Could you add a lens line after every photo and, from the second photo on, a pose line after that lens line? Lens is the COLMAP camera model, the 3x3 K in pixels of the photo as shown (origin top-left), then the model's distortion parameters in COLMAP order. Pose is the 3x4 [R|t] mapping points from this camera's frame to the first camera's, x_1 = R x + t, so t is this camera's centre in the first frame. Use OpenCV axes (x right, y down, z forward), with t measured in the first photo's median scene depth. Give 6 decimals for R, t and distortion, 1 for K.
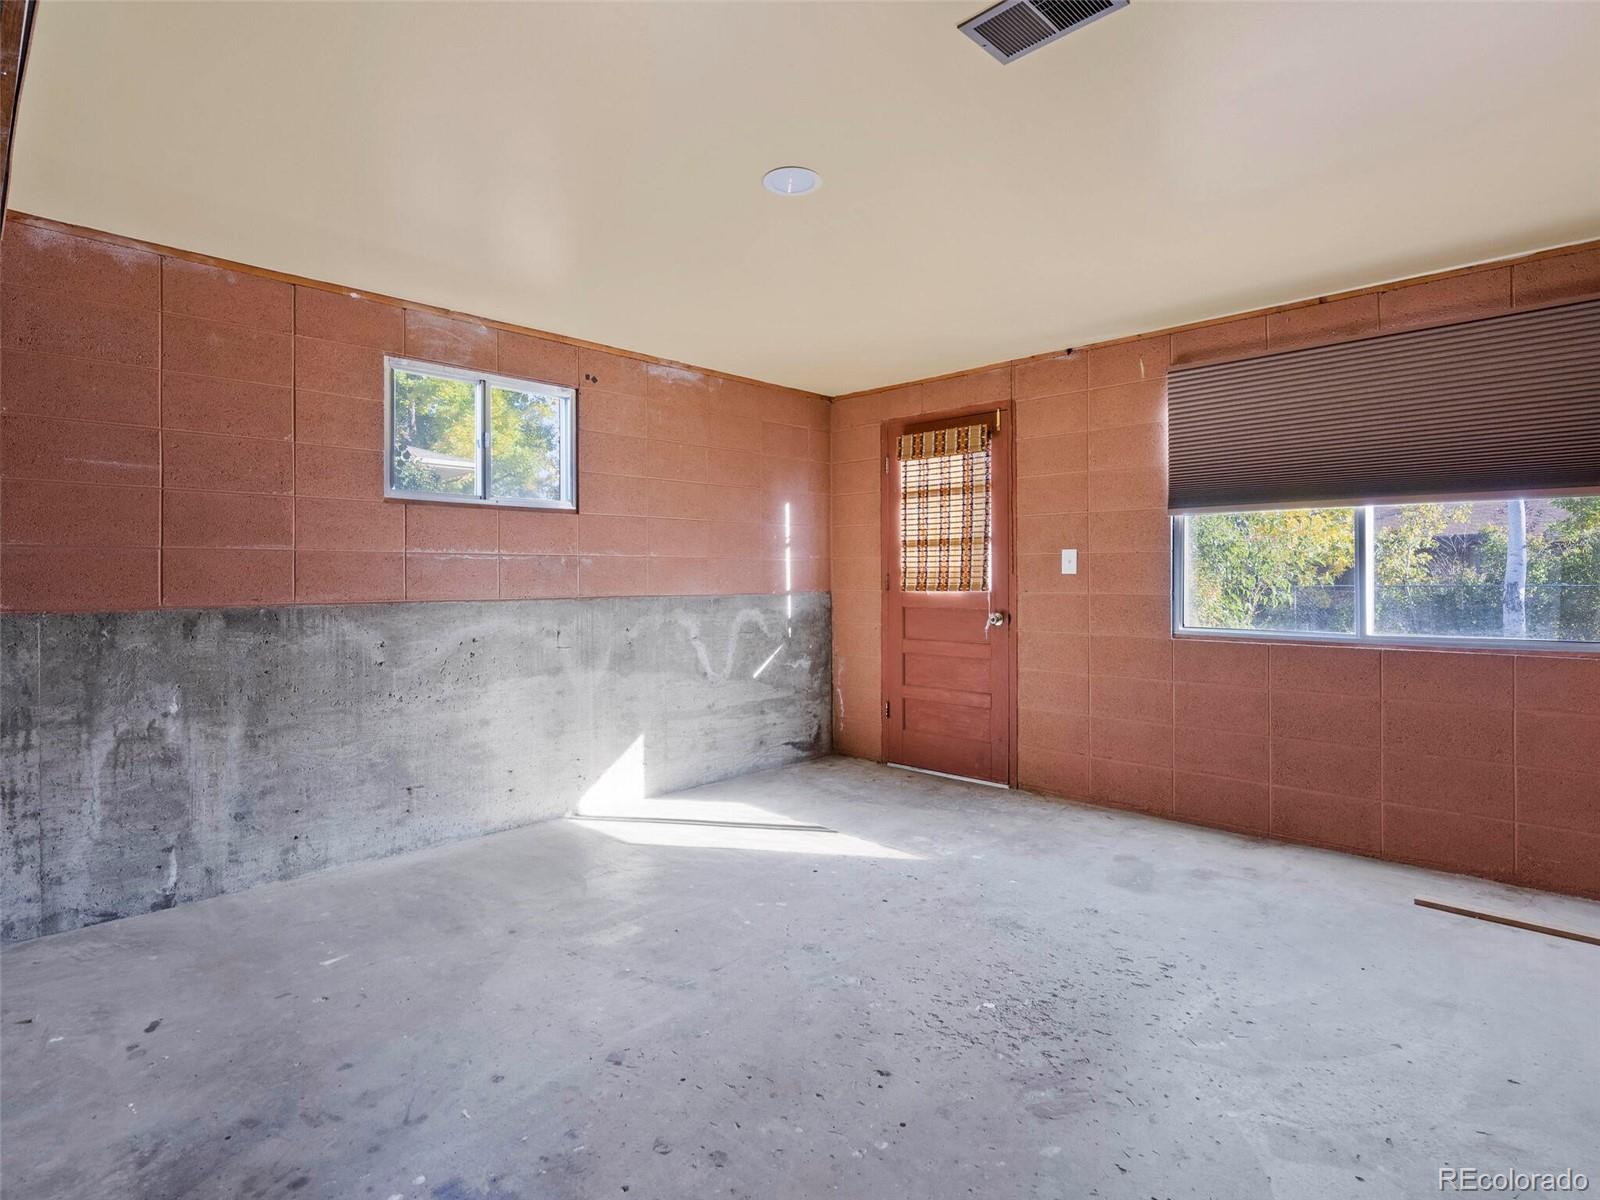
lens RADIAL K [[828.4, 0, 797.2], [0, 828.4, 577.4], [0, 0, 1]] dist [-0.009772, 0.004391]
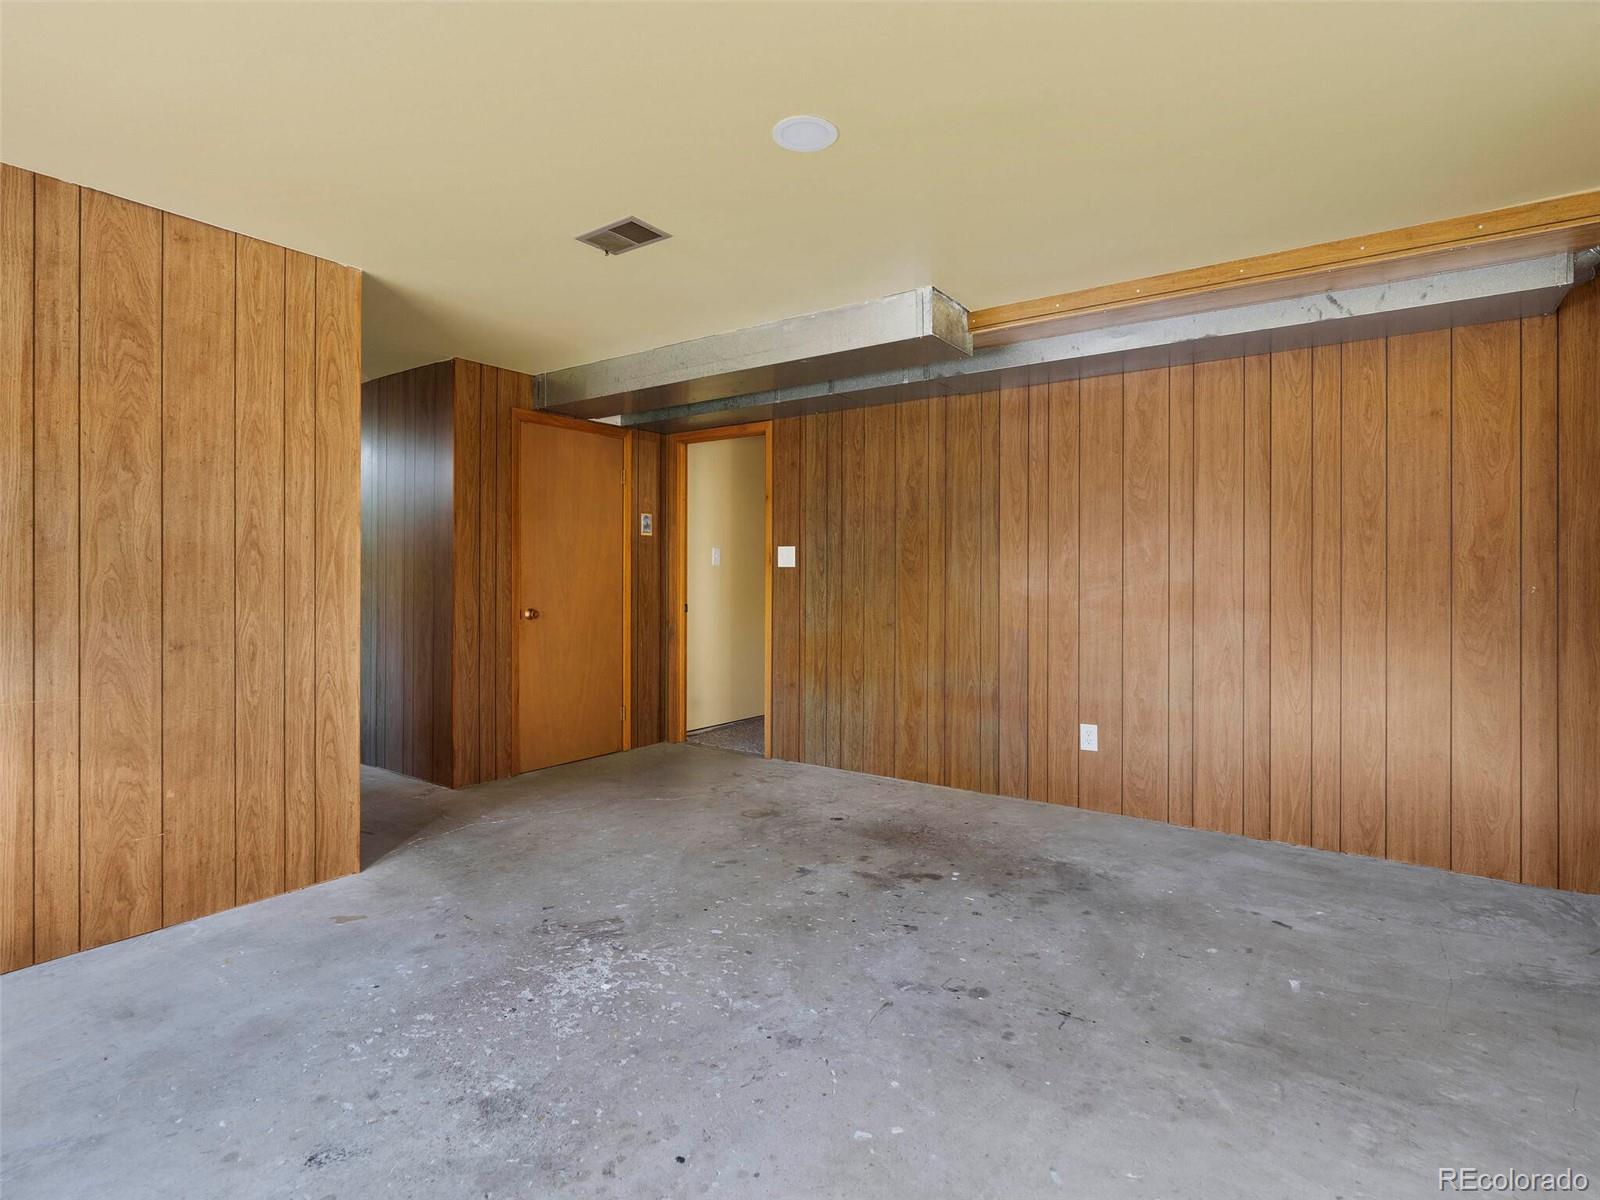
lens RADIAL K [[828.4, 0, 800.7], [0, 828.4, 586.2], [0, 0, 1]] dist [-0.009772, 0.004391]
pose [[-0.988730, 0.001673, -0.149702, 0.142187], [-0.000128, 0.999928, 0.012022, 0.002398], [0.149711, 0.011906, -0.988658, 2.024763]]
